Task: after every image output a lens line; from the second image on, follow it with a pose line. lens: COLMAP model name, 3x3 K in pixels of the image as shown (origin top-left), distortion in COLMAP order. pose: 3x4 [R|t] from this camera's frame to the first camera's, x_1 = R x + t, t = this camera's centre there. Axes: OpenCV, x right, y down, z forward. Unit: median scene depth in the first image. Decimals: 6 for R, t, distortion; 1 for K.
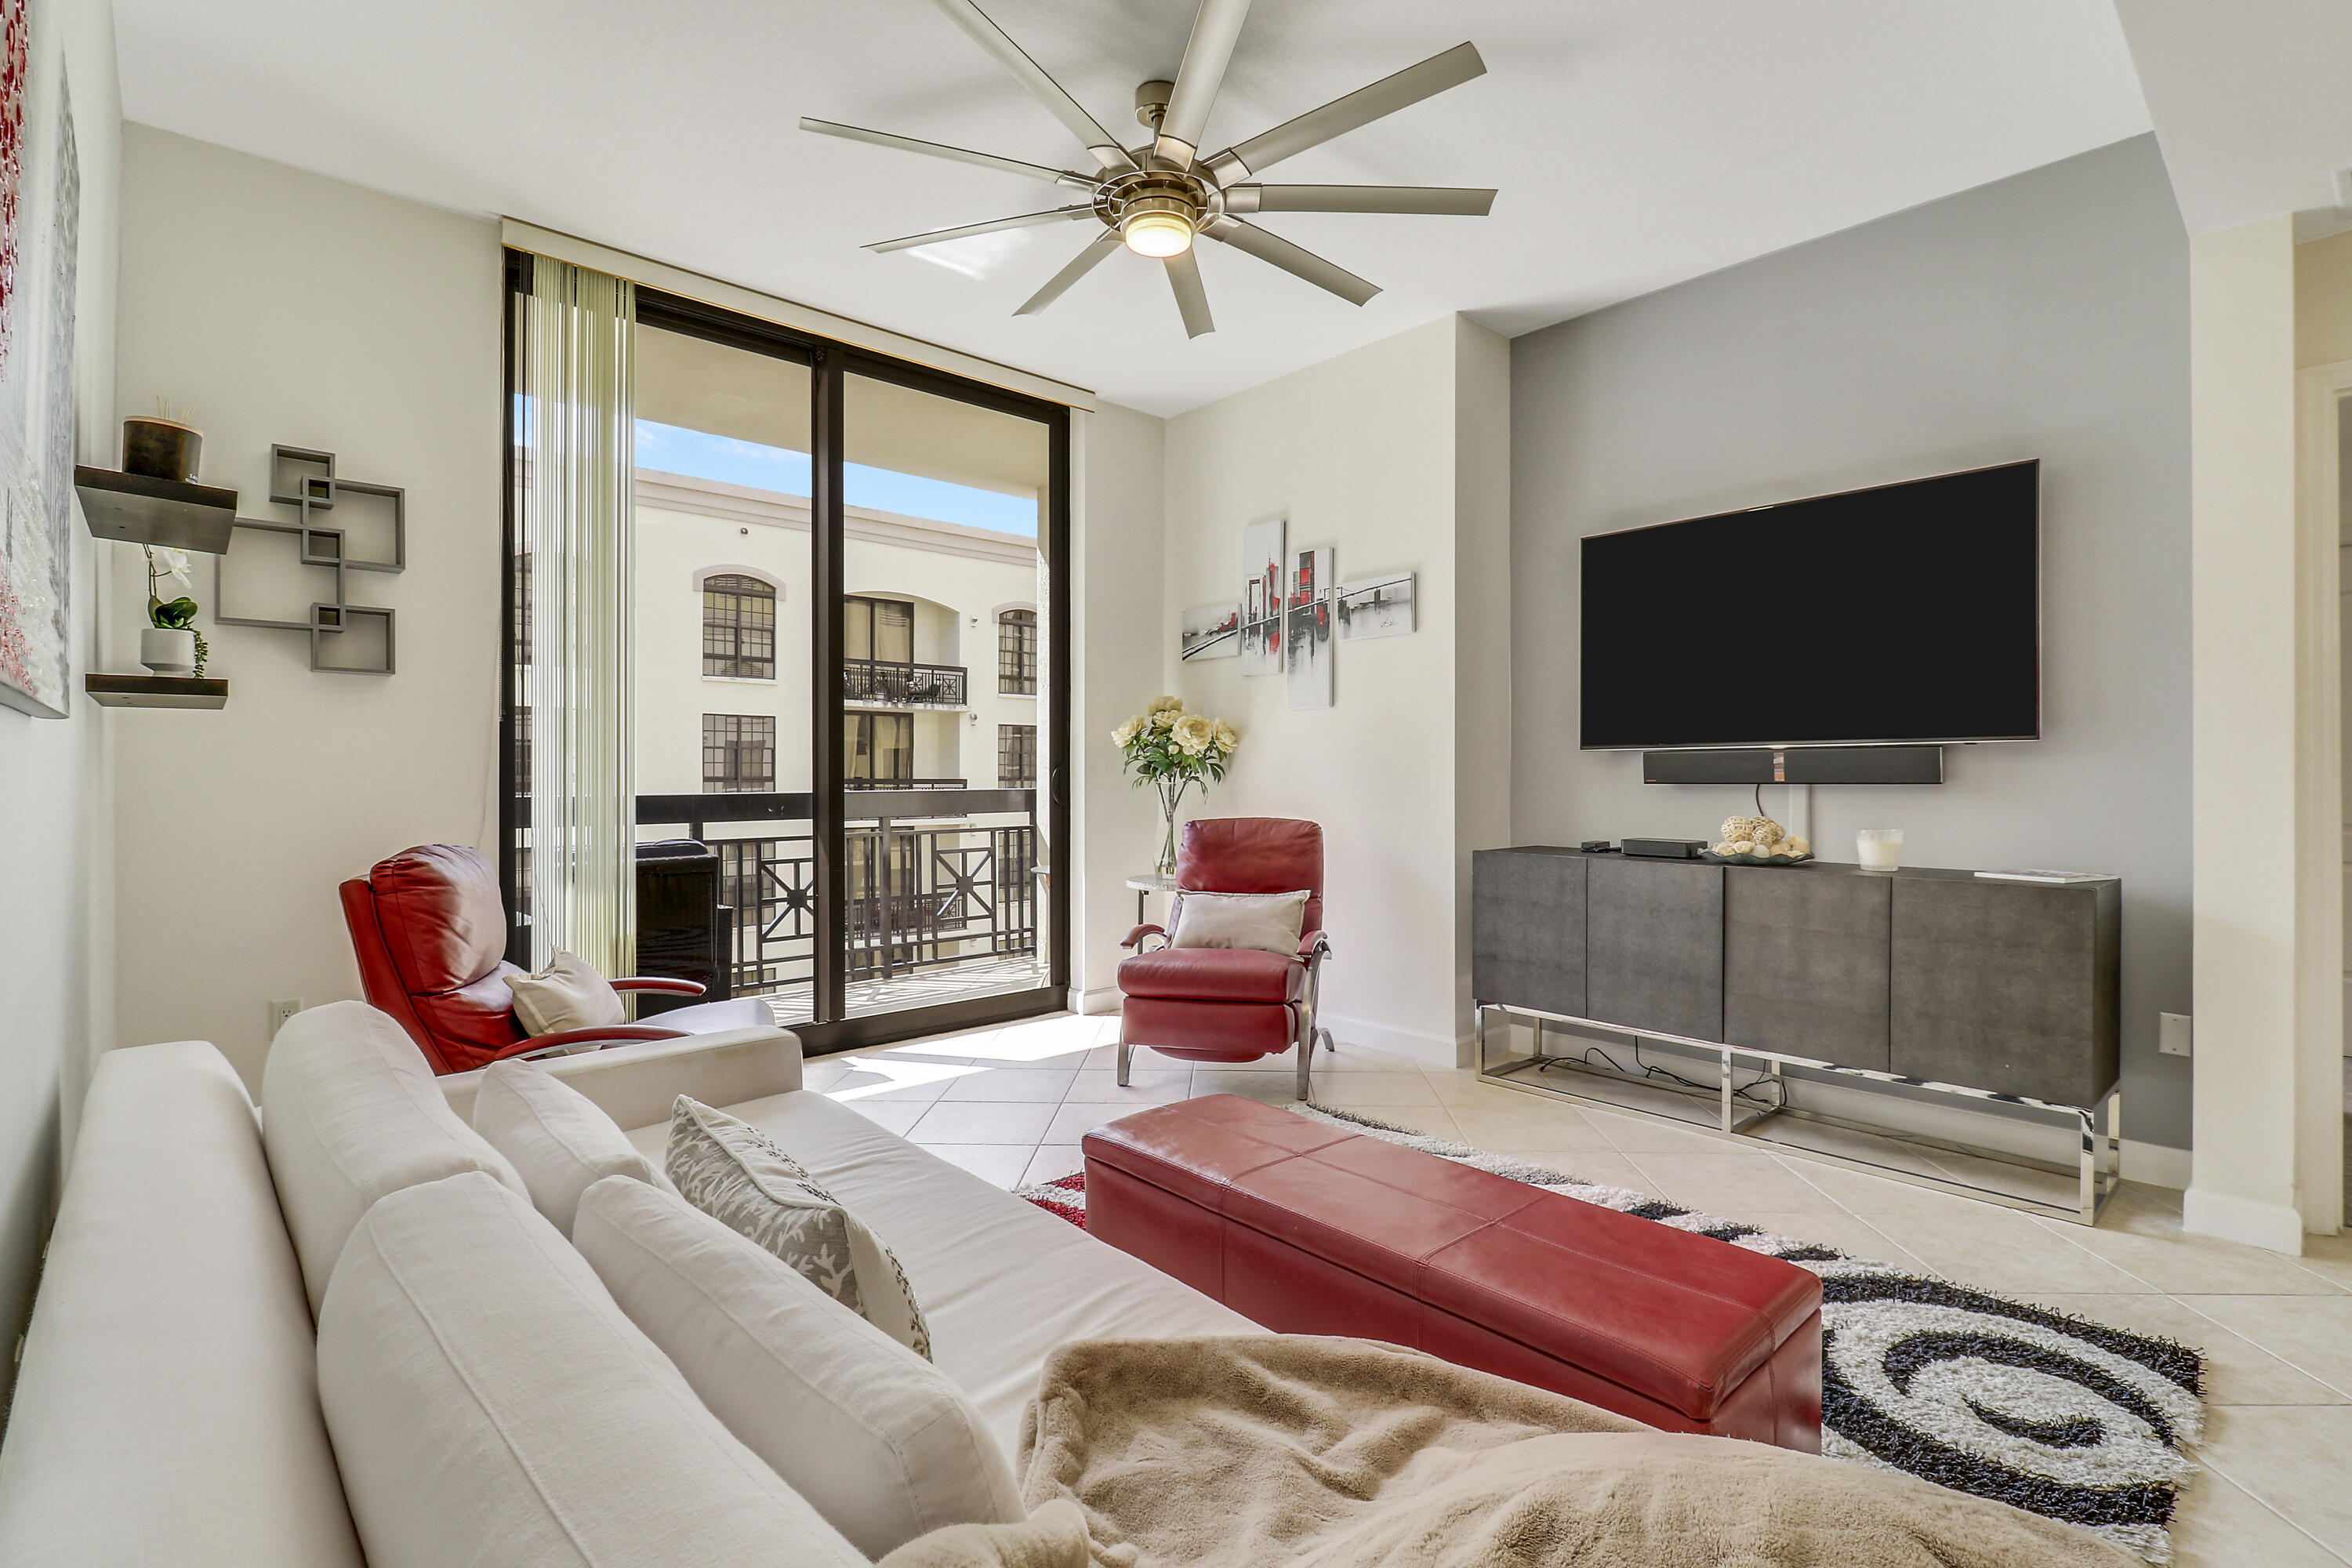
lens RADIAL K [[1097.7, 0, 1176.0], [0, 1097.7, 784.0], [0, 0, 1]] dist [0.001984, -0.014138]
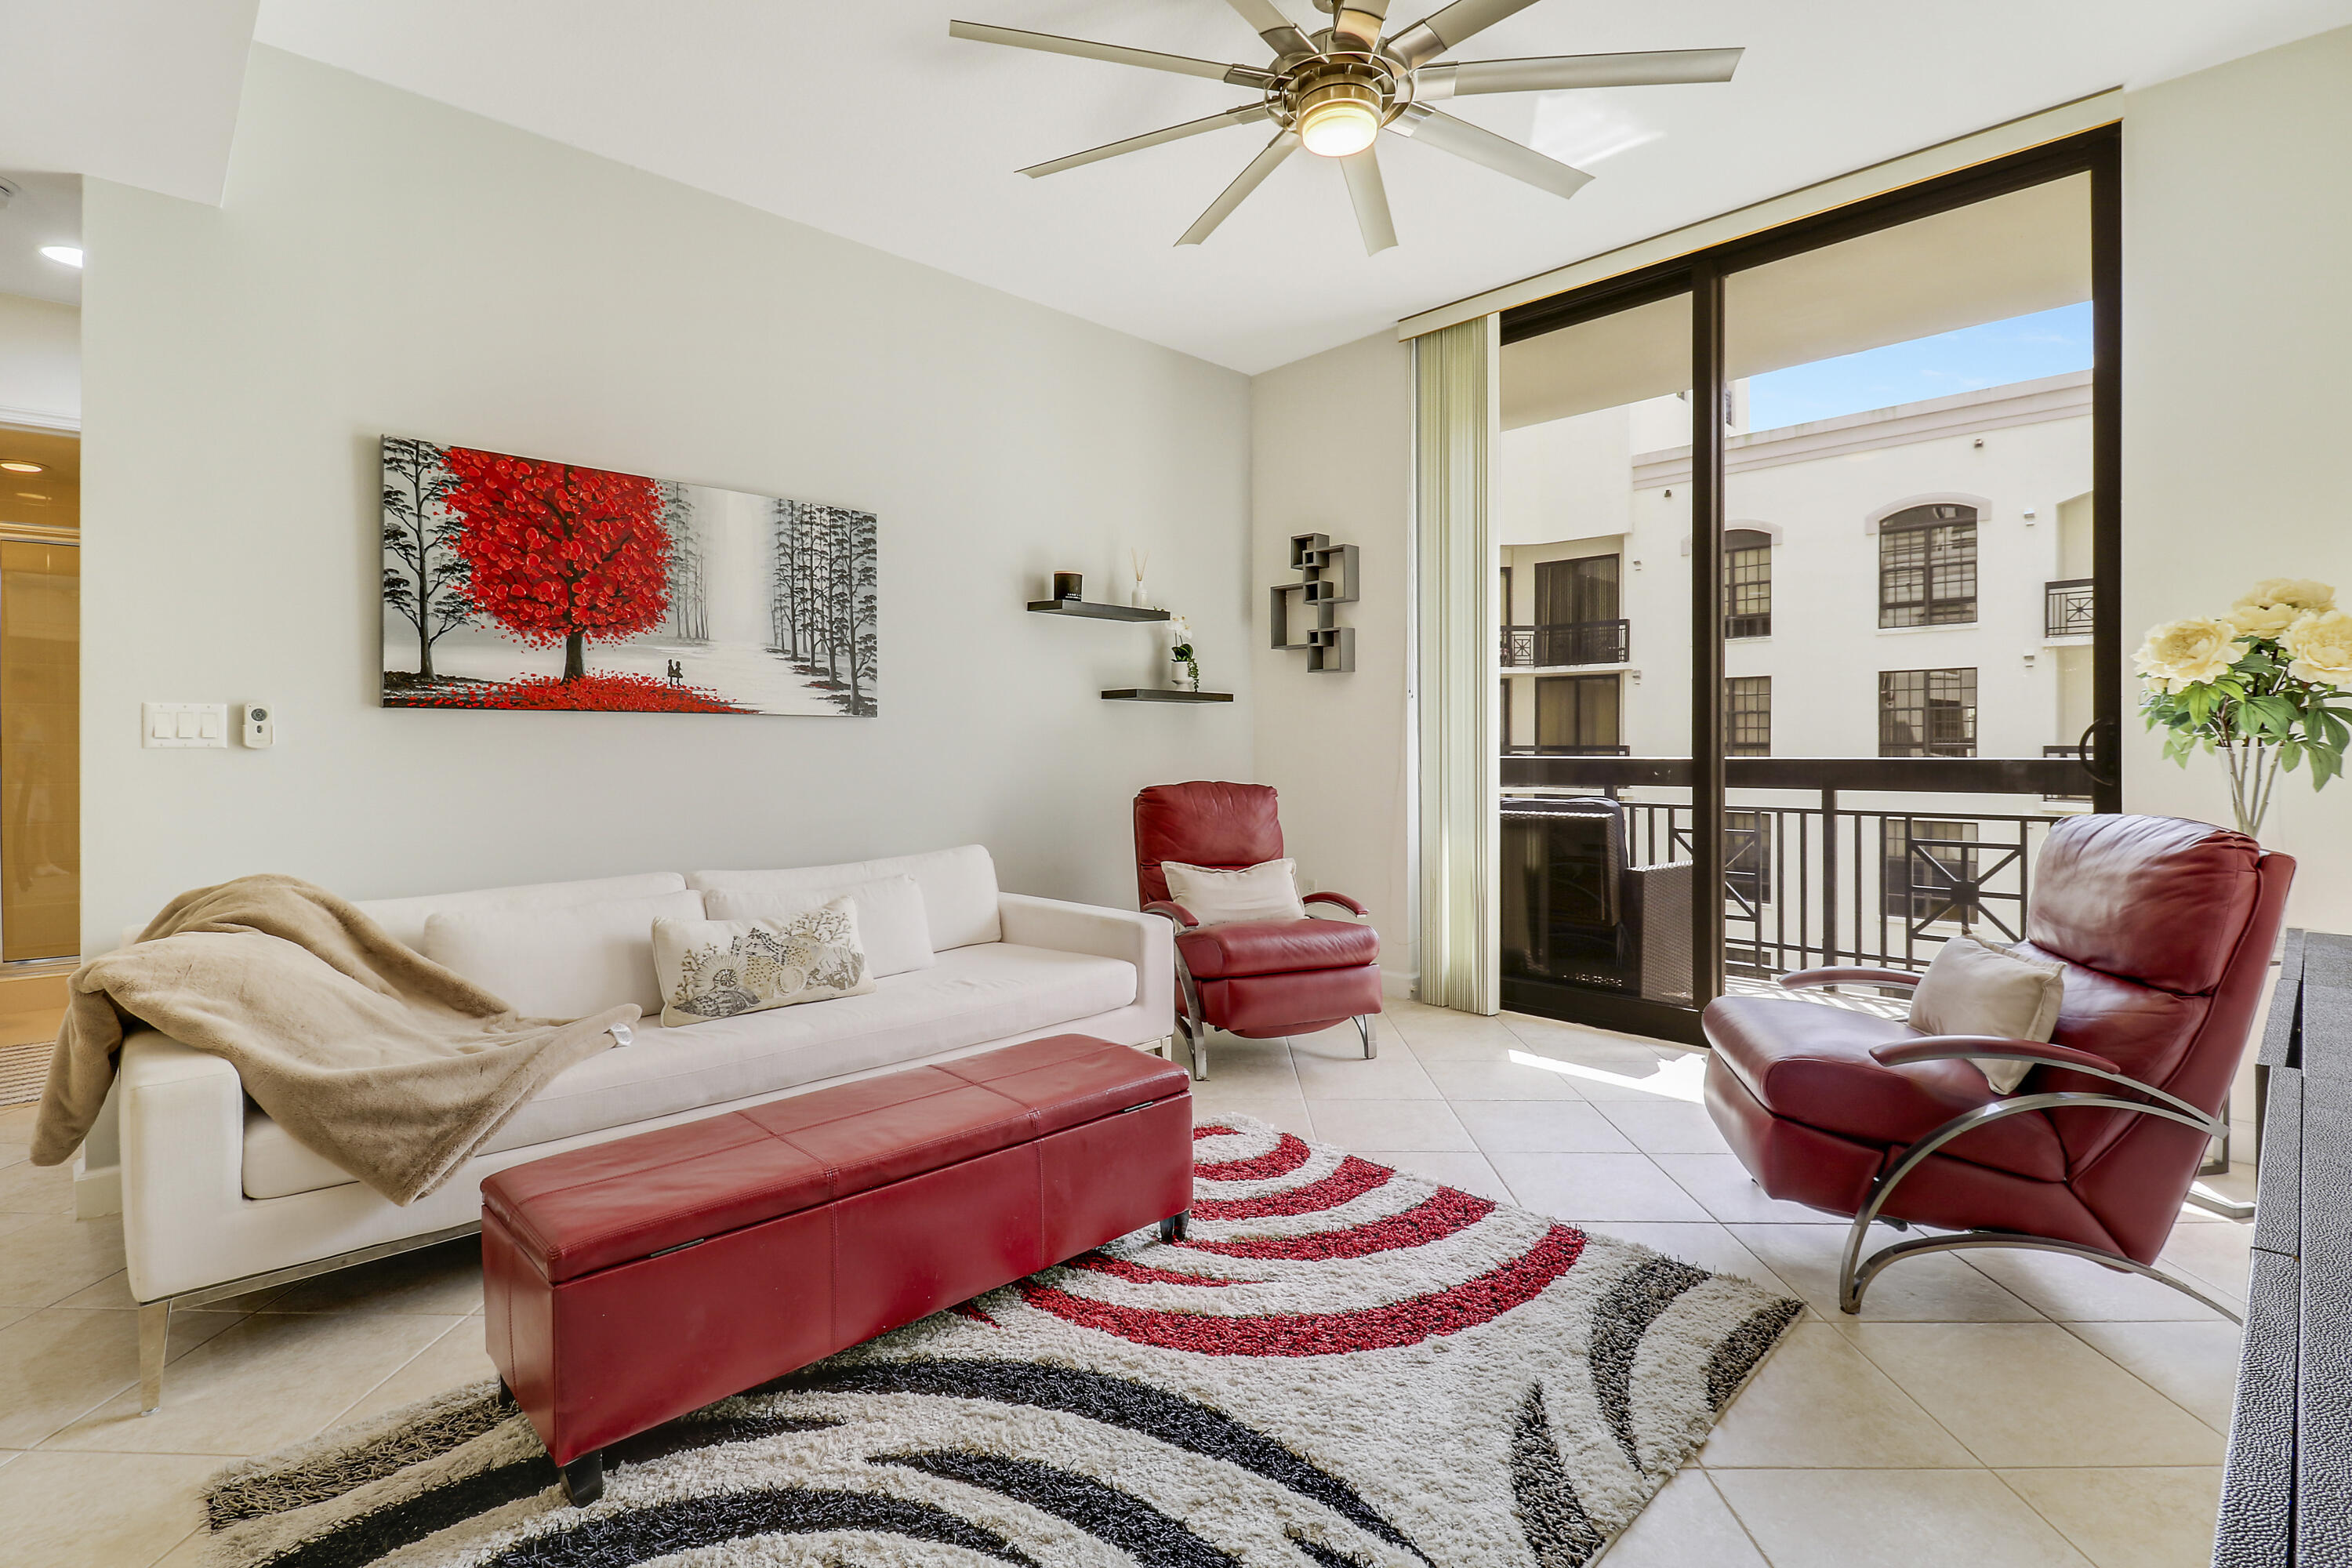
lens RADIAL K [[1057.7, 0, 1207.0], [0, 1057.7, 775.3], [0, 0, 1]] dist [-0.031332, 0.000136]
pose [[0.036403, 0.026312, -0.998991, 0.645592], [-0.007485, 0.999632, 0.026057, 0.003804], [0.999309, 0.006529, 0.036587, 0.692124]]
